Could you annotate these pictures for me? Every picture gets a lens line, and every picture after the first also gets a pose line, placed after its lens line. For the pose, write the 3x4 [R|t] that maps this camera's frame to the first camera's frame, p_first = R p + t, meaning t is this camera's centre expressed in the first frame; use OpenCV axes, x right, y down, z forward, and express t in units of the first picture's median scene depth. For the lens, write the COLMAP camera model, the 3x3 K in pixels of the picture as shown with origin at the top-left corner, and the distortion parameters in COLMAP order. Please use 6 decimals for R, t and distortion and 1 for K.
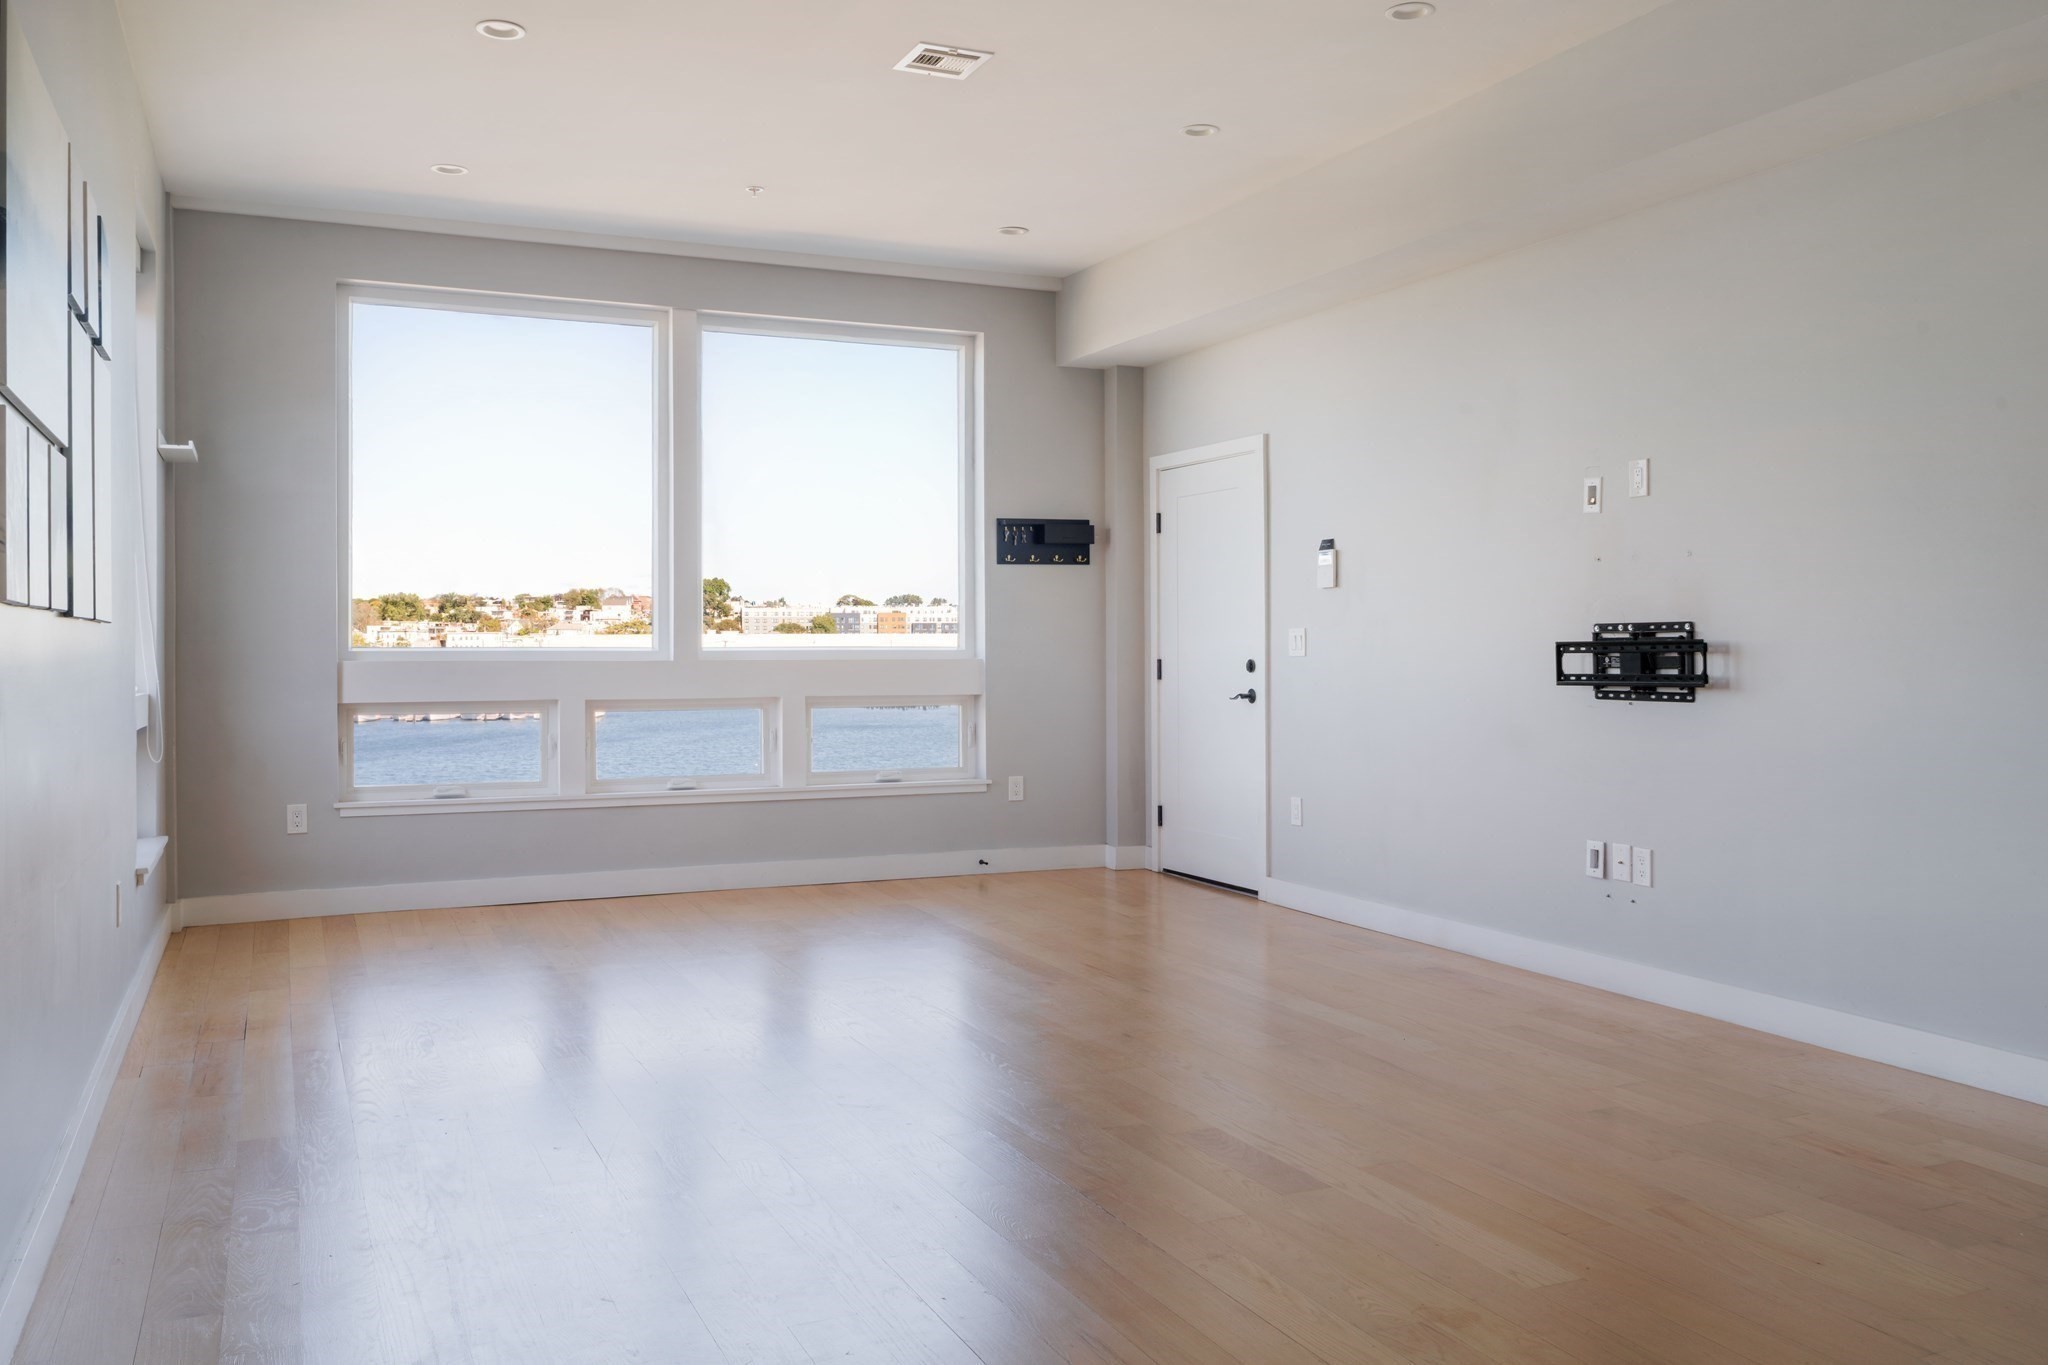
lens RADIAL K [[1664.7, 0, 1024.7], [0, 1664.7, 634.5], [0, 0, 1]] dist [0.002908, -0.002669]
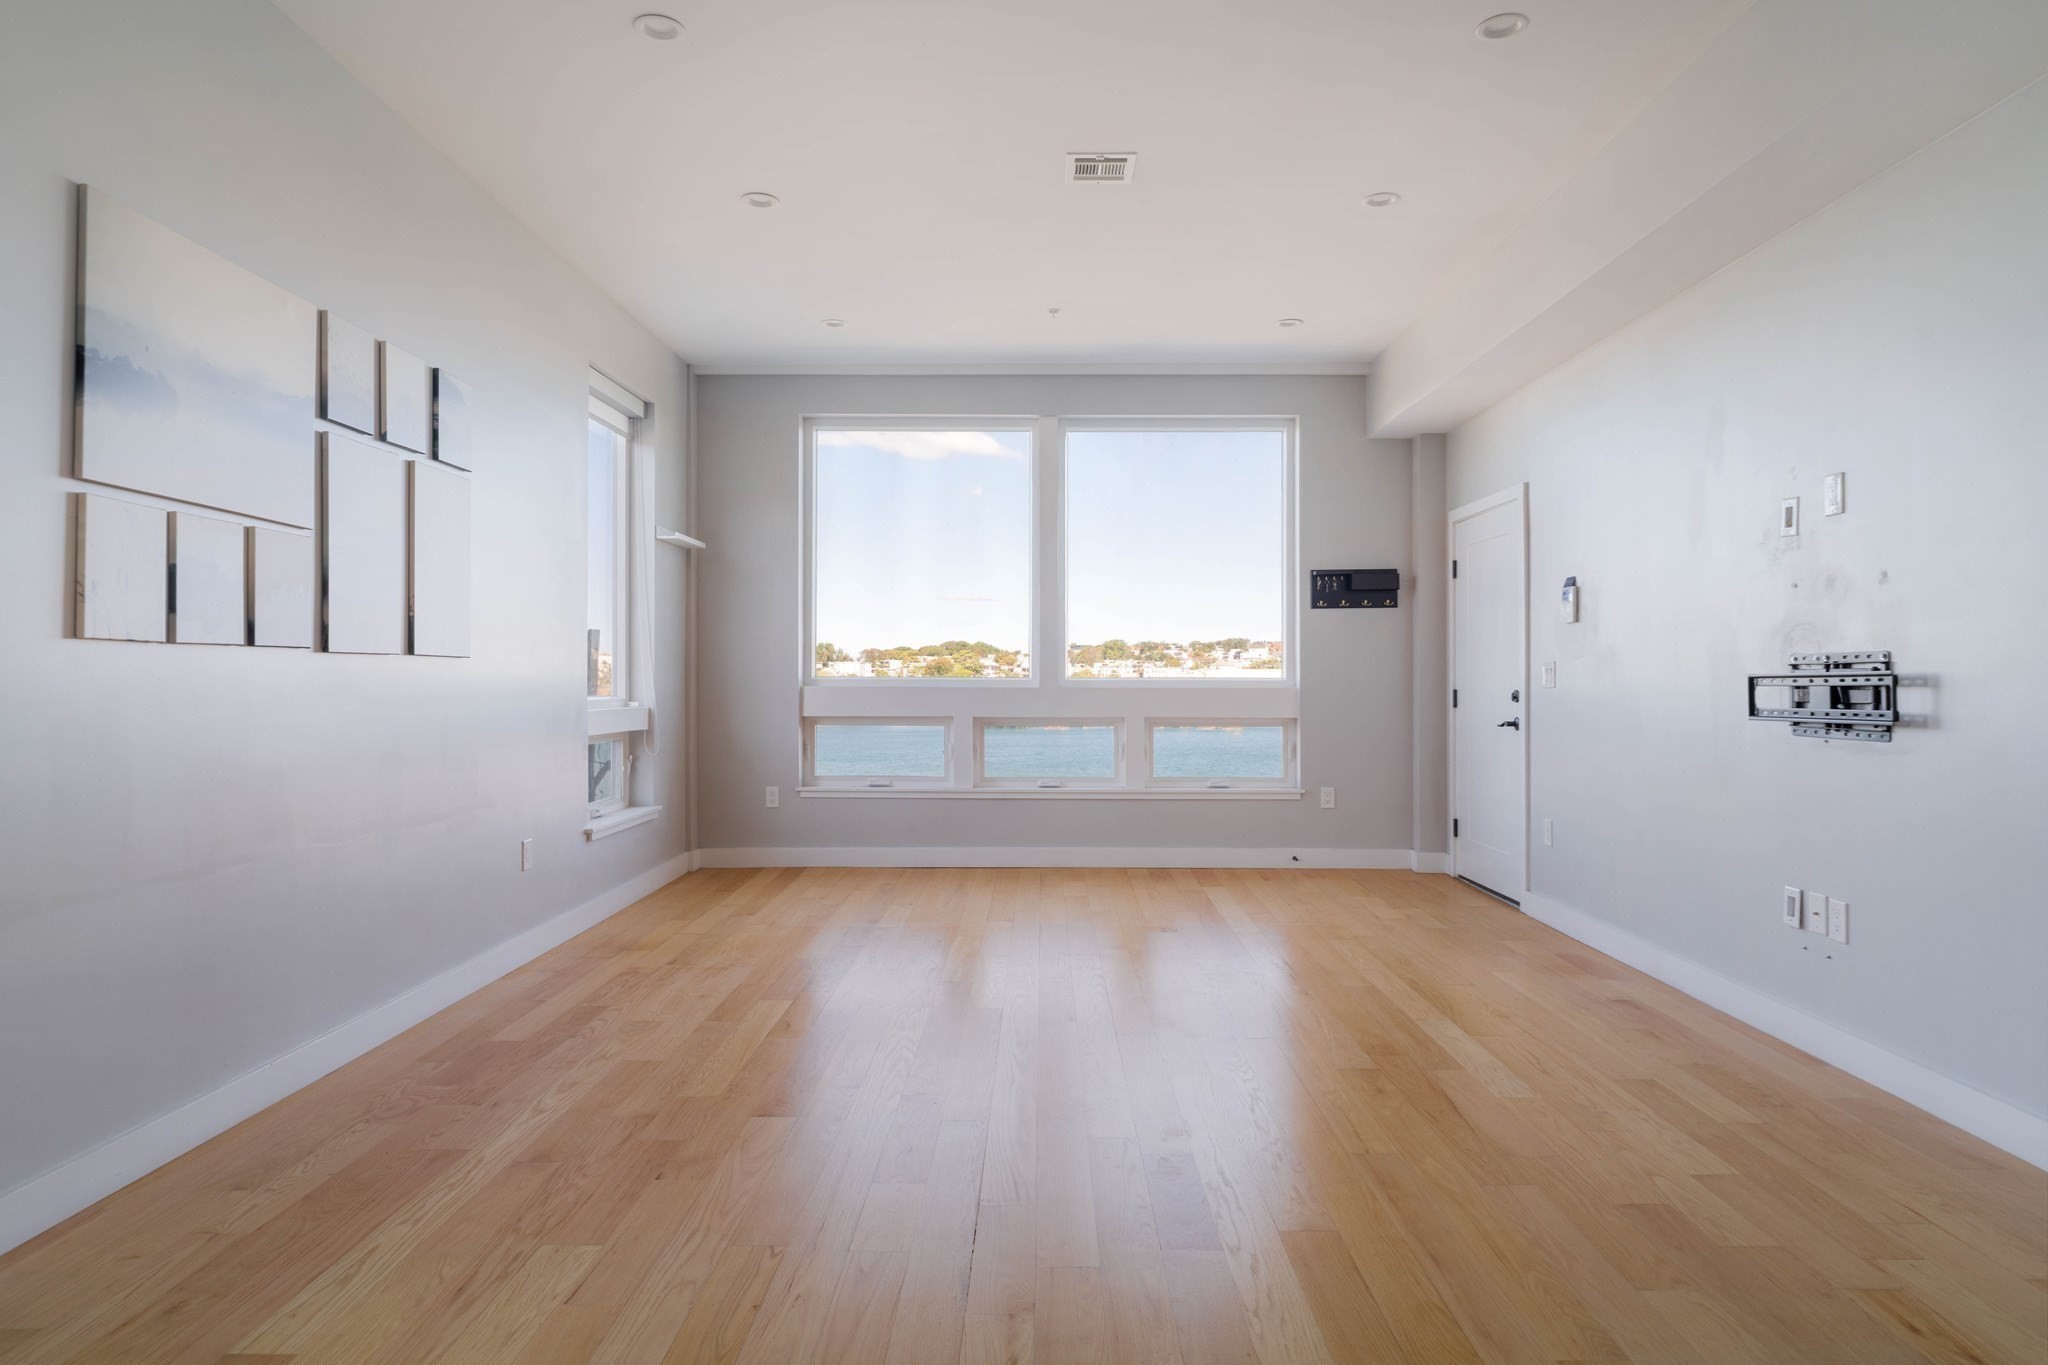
lens RADIAL K [[1185.1, 0, 1036.8], [0, 1185.1, 668.4], [0, 0, 1]] dist [-0.004440, 0.001608]
pose [[0.908697, 0.000210, -0.417455, 0.160249], [-0.000474, 1.000000, -0.000529, 0.001094], [0.417455, 0.000679, 0.908697, 0.150131]]
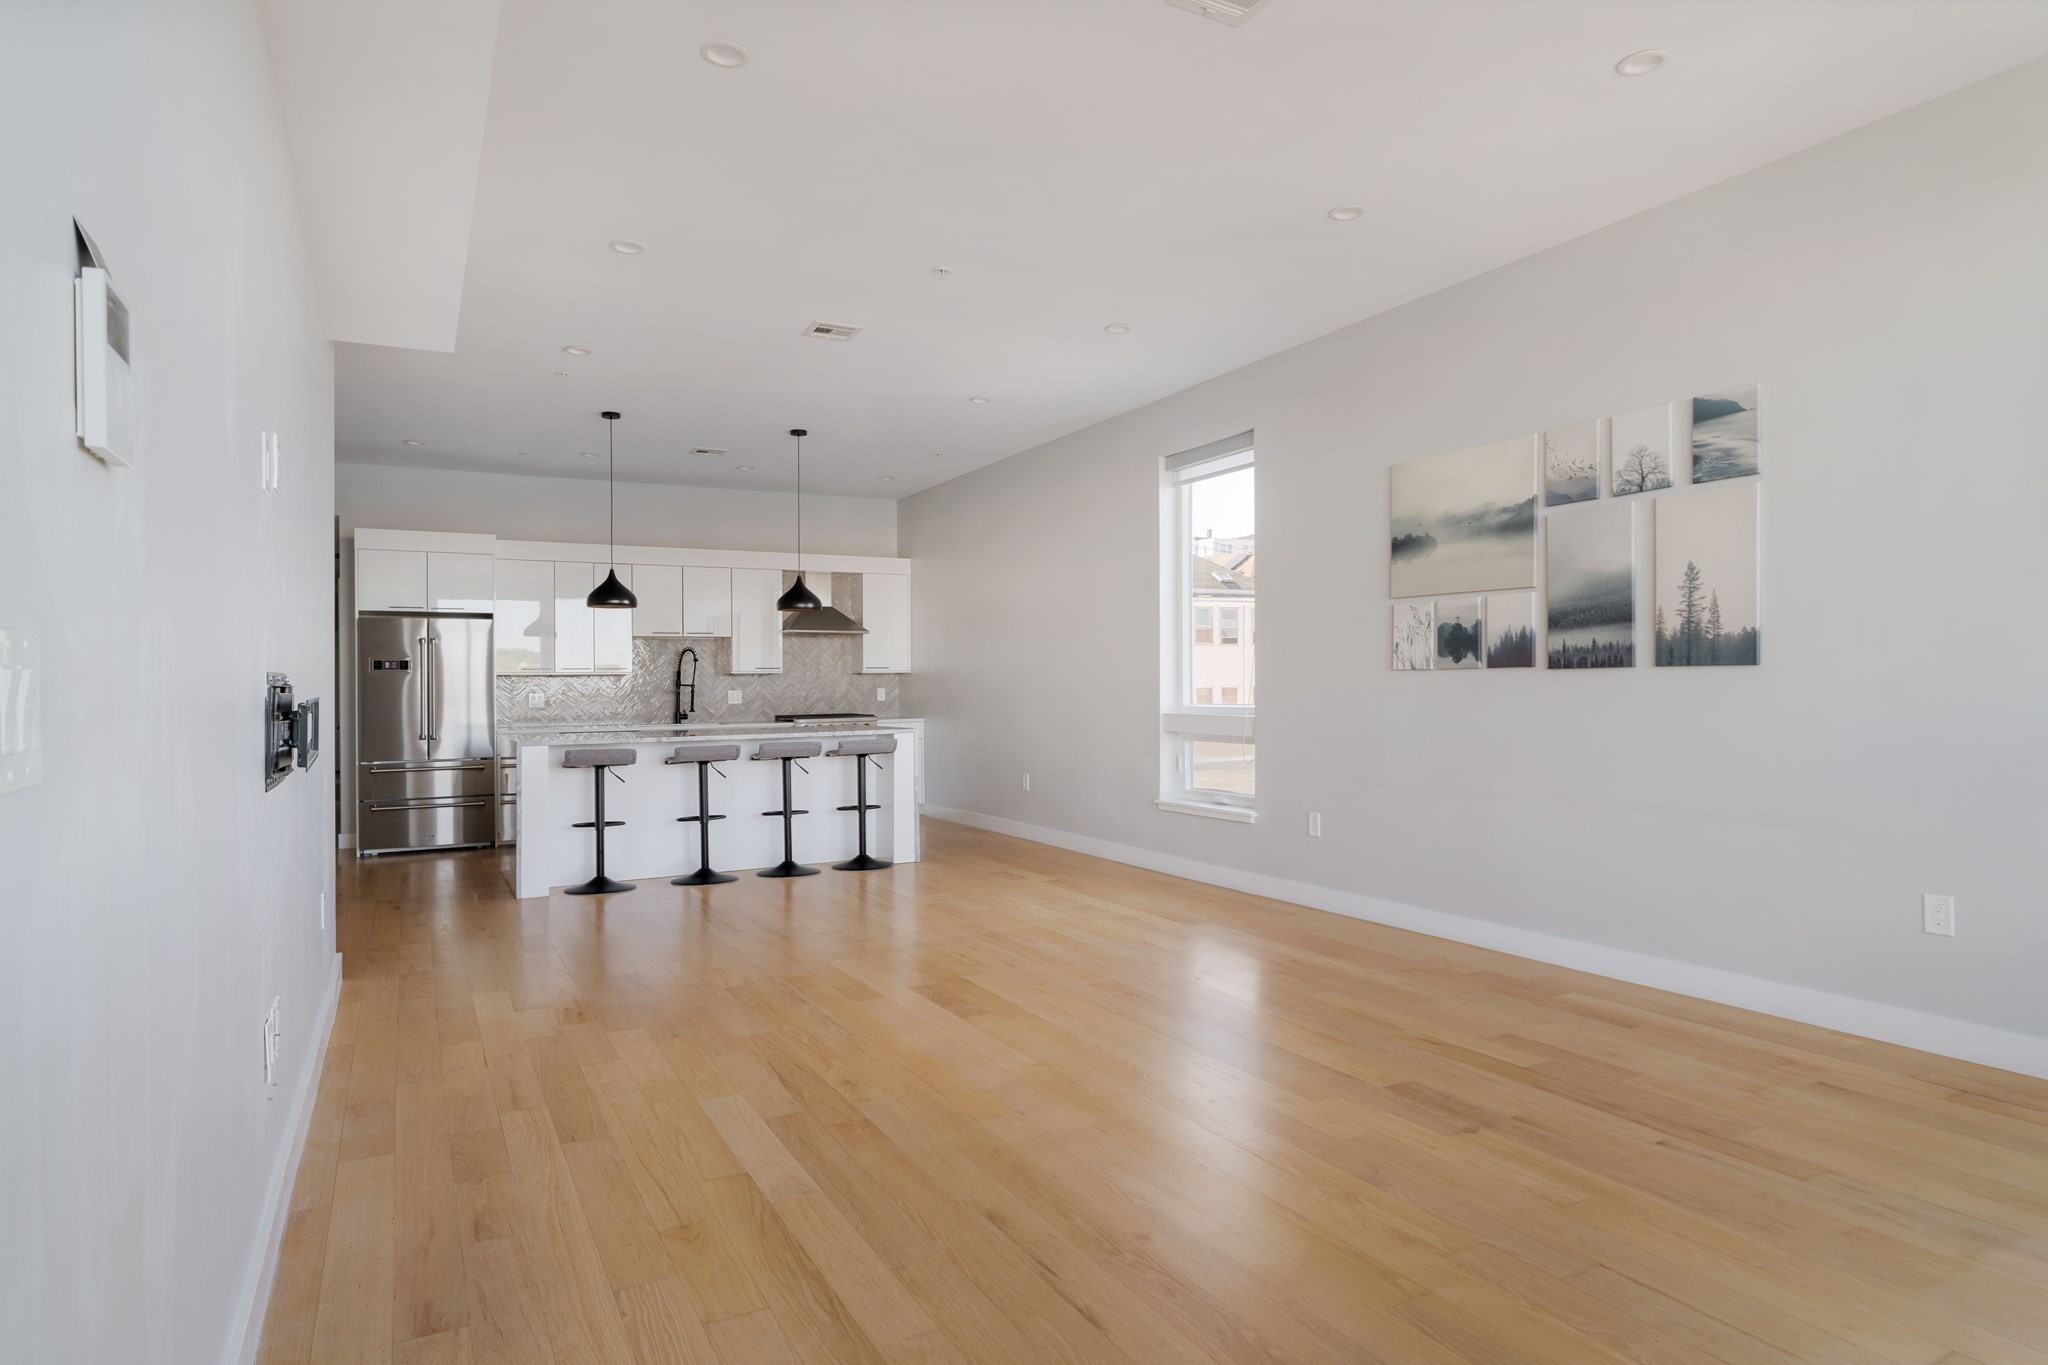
lens RADIAL K [[1151.8, 0, 1033.6], [0, 1151.8, 676.2], [0, 0, 1]] dist [-0.006375, -0.000937]
pose [[-0.997329, 0.013982, -0.071684, 0.058236], [0.015086, 0.999776, -0.014872, 0.003657], [0.071460, -0.015914, -0.997317, 0.992682]]
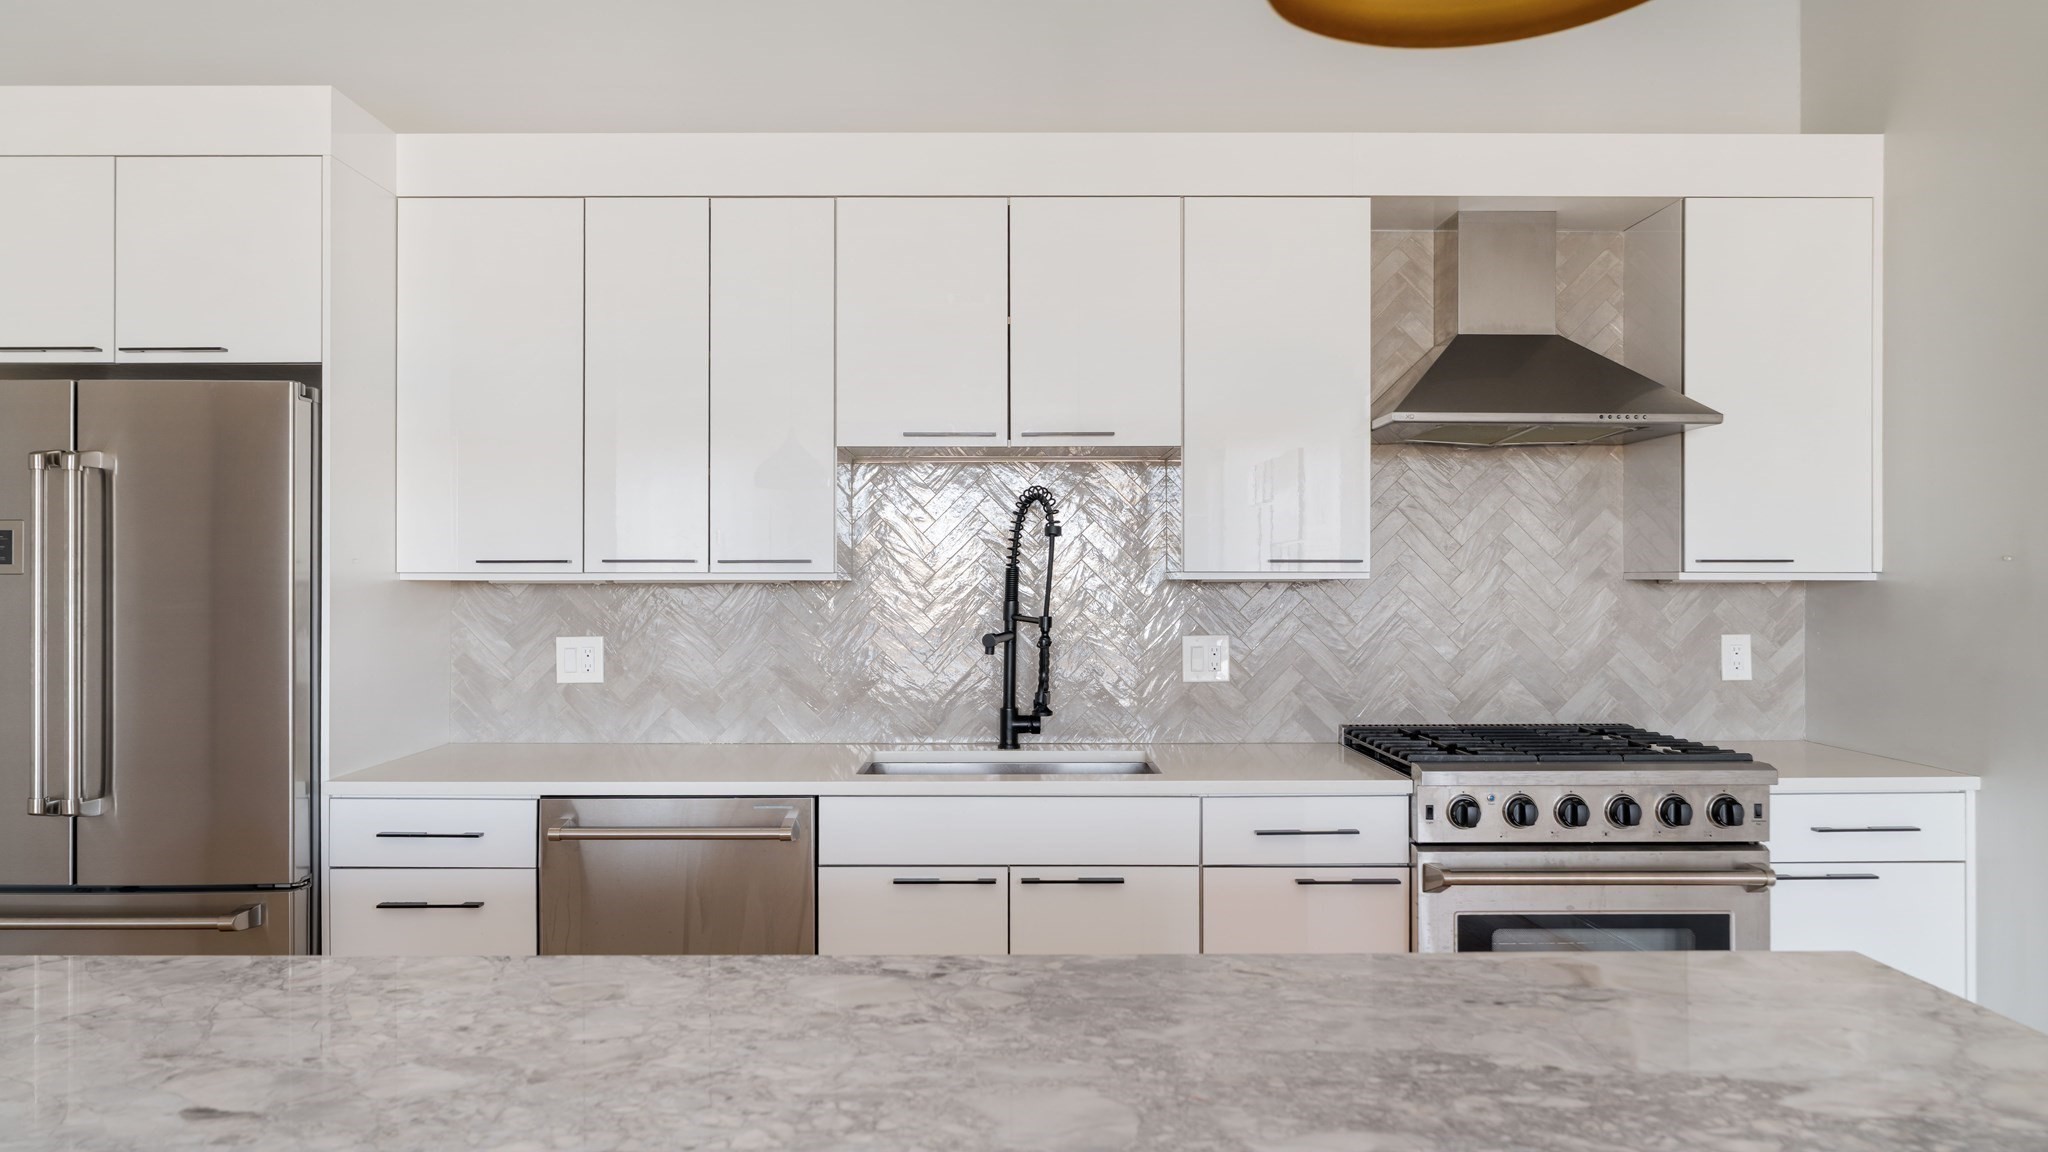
lens RADIAL K [[1297.9, 0, 1005.5], [0, 1297.9, 576.5], [0, 0, 1]] dist [0.000911, -0.002956]
pose [[-0.908025, 0.004306, 0.418894, 0.179579], [-0.000092, 0.999945, -0.010479, -0.019652], [-0.418916, -0.009554, -0.907975, 0.106280]]
